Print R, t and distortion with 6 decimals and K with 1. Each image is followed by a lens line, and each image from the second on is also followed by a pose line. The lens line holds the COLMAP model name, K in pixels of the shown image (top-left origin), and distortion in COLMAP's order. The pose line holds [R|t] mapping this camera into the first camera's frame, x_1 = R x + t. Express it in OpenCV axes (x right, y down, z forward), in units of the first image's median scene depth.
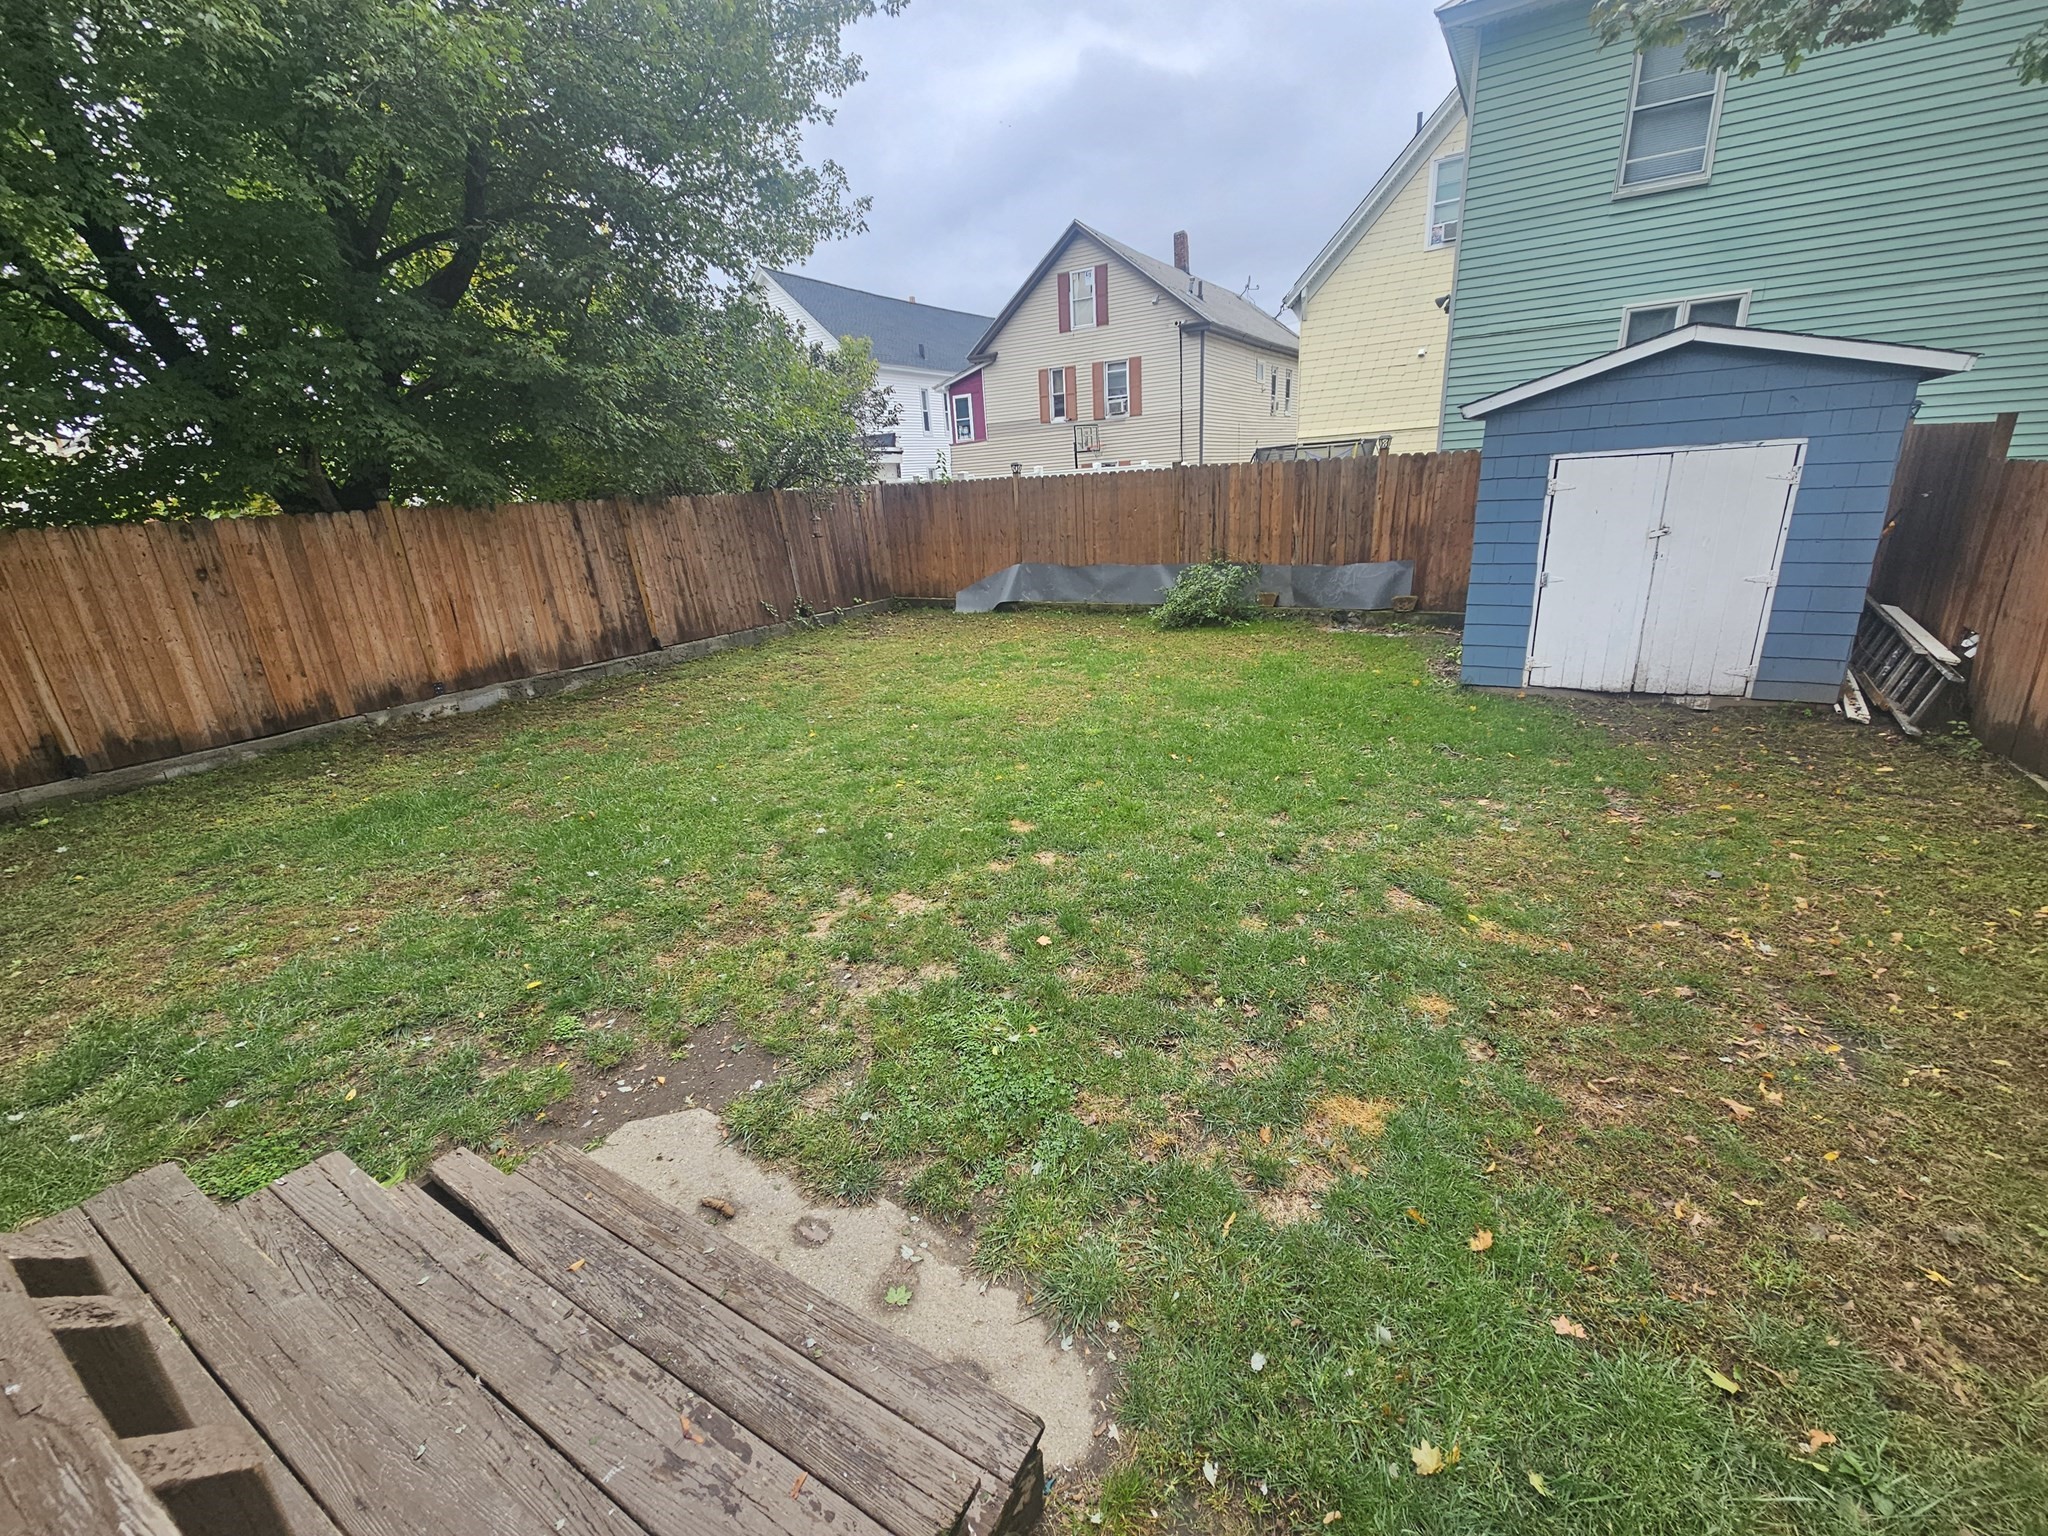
lens RADIAL K [[840.3, 0, 1029.0], [0, 840.3, 768.1], [0, 0, 1]] dist [0.007055, -0.000186]
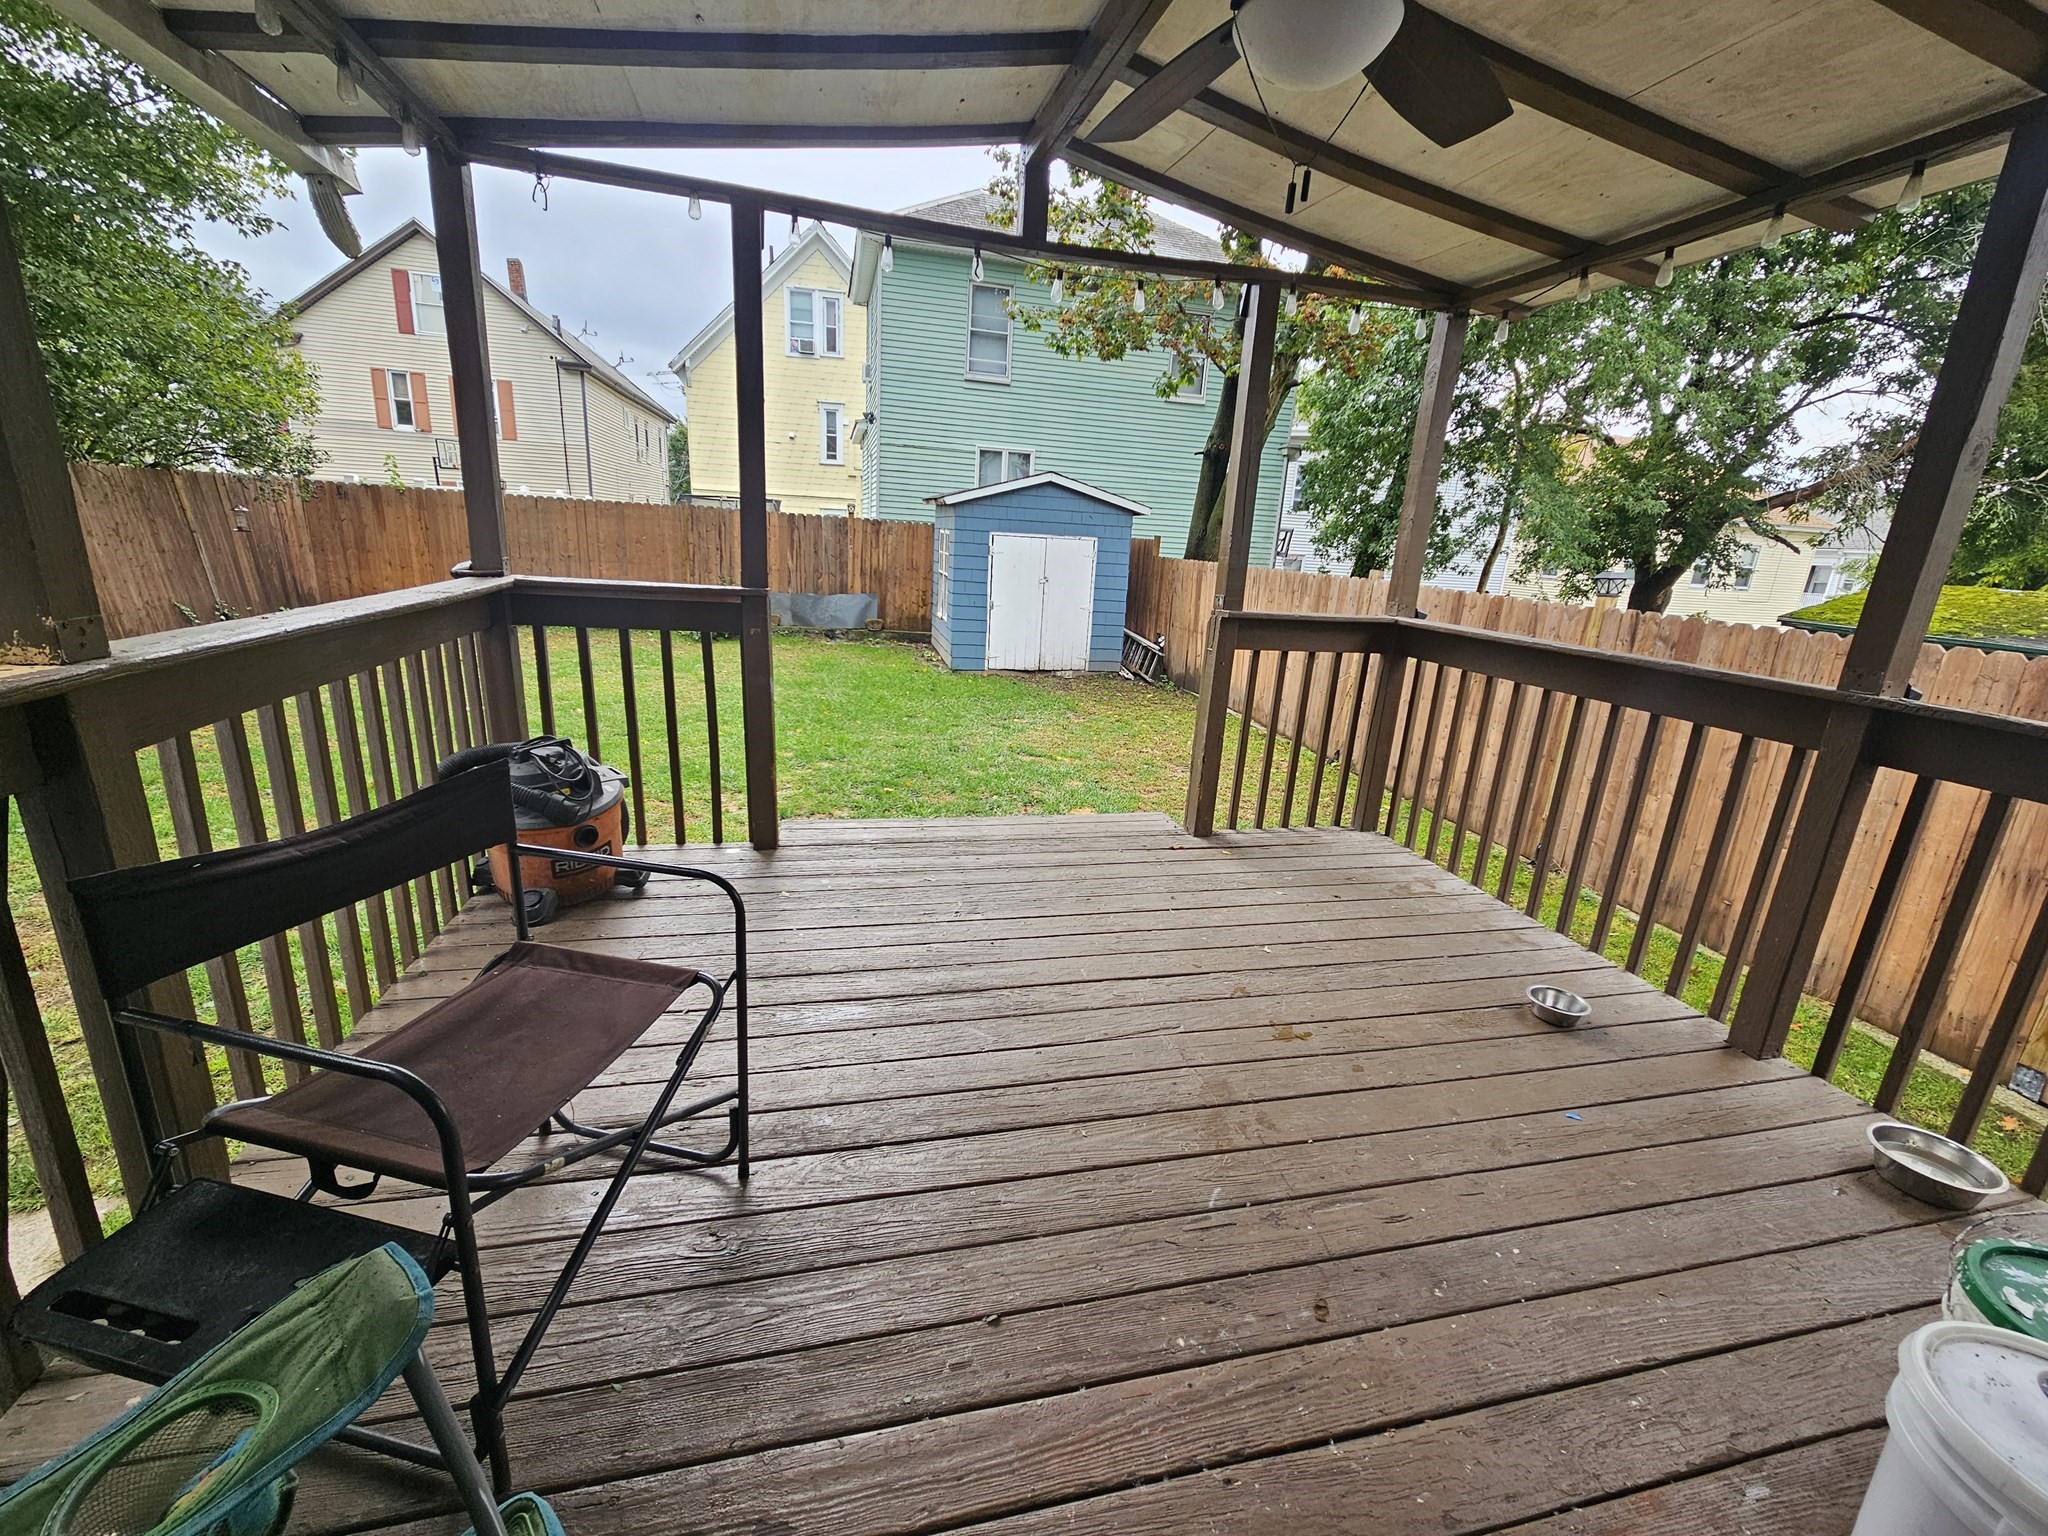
lens RADIAL K [[840.3, 0, 1023.4], [0, 840.3, 771.6], [0, 0, 1]] dist [0.007055, -0.000186]
pose [[0.716491, -0.092014, 0.691501, -0.352621], [0.128589, 0.991697, -0.001277, 0.077179], [-0.685642, 0.089834, 0.722374, -0.148325]]
